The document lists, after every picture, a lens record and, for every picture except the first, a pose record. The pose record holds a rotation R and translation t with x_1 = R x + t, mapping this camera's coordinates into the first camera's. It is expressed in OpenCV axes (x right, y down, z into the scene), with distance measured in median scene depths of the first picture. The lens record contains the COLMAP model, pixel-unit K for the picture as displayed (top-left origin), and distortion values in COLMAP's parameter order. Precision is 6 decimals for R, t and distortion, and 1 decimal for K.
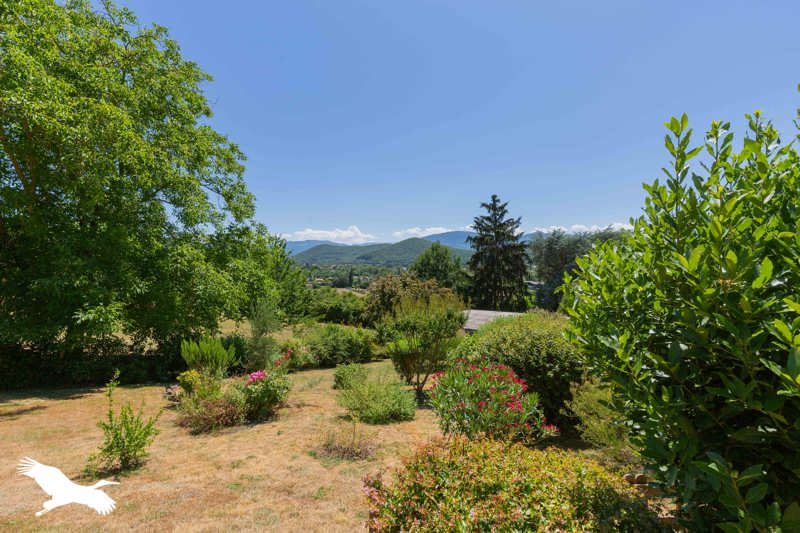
lens RADIAL K [[356.1, 0, 392.8], [0, 356.1, 265.4], [0, 0, 1]] dist [0.001108, -0.000199]
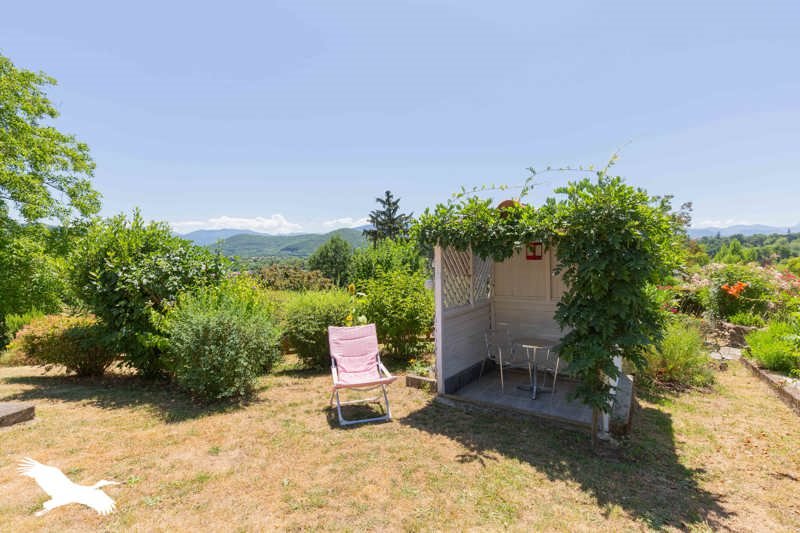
lens RADIAL K [[383.8, 0, 403.3], [0, 383.8, 265.0], [0, 0, 1]] dist [-0.000927, -0.000712]
pose [[0.981615, -0.000487, 0.190873, 0.297055], [-0.003019, 0.999832, 0.018074, 0.002131], [-0.190849, -0.018318, 0.981448, -0.341636]]
